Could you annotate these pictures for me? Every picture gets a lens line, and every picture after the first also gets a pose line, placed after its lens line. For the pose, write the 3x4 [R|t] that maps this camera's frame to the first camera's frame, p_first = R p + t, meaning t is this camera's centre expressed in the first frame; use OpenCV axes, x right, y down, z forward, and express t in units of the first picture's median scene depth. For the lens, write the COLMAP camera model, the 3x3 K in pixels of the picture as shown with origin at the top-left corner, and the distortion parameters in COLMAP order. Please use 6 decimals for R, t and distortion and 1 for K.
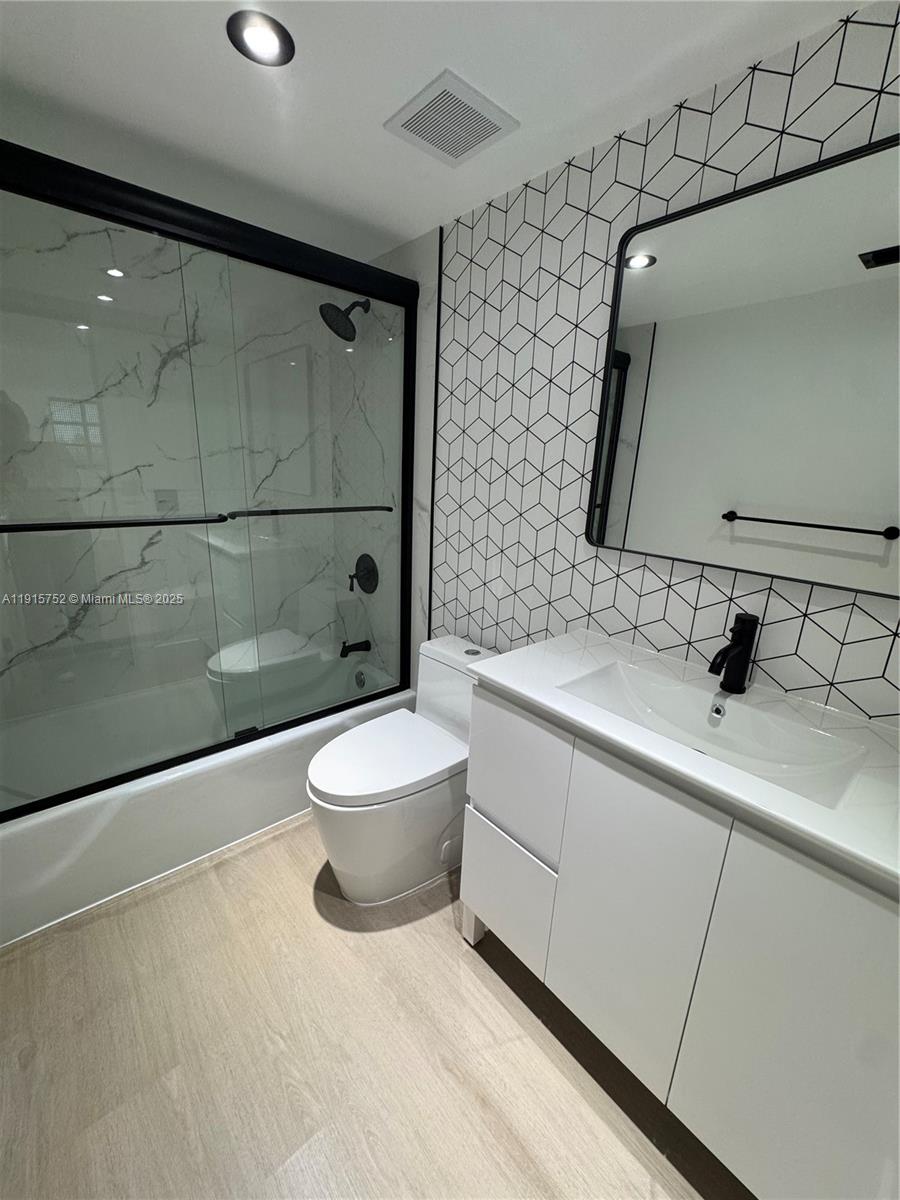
lens RADIAL K [[481.3, 0, 451.4], [0, 481.3, 598.3], [0, 0, 1]] dist [-0.002064, -0.000207]
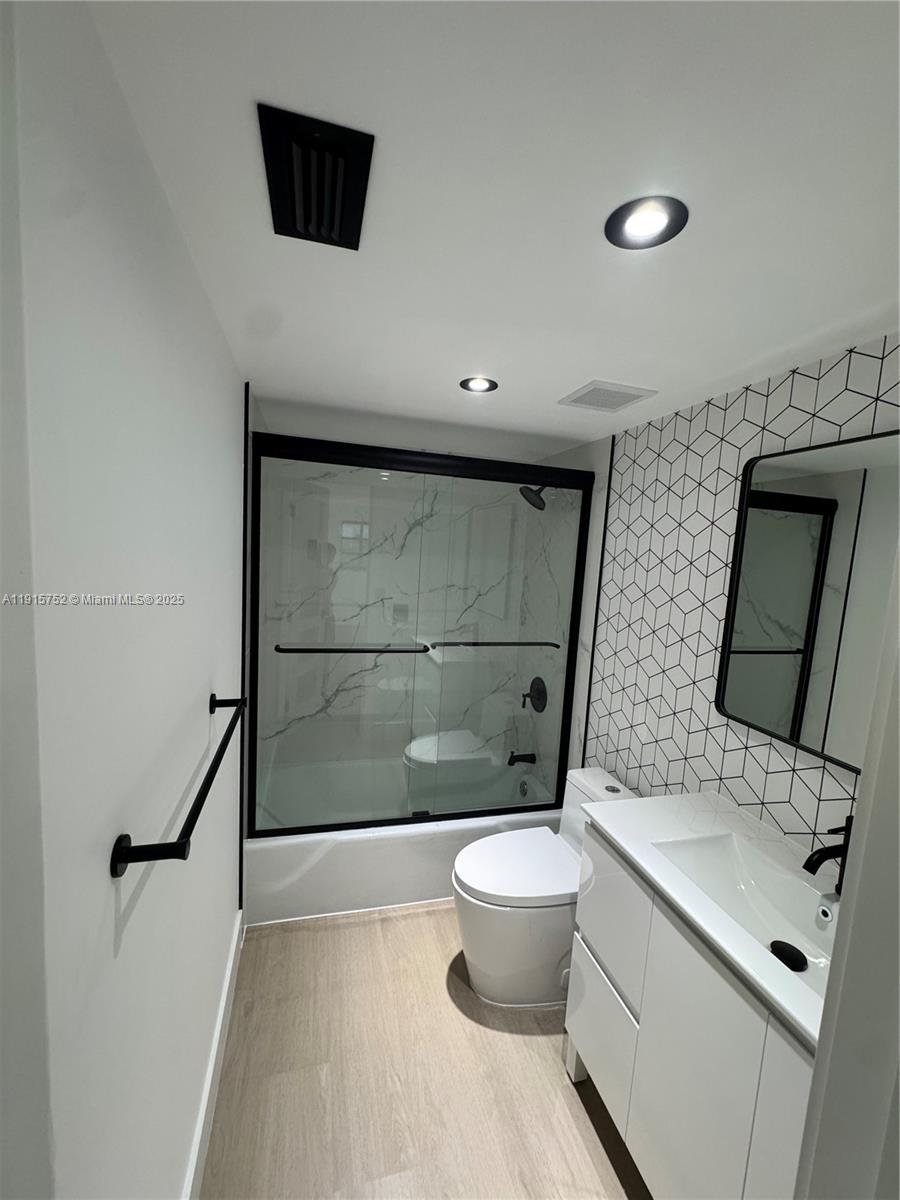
lens RADIAL K [[481.3, 0, 451.4], [0, 481.3, 598.3], [0, 0, 1]] dist [-0.002064, -0.000207]
pose [[0.903161, 0.059707, -0.425130, 0.156541], [-0.139698, 0.977259, -0.159529, -0.088933], [0.405937, 0.203471, 0.890963, -0.216211]]
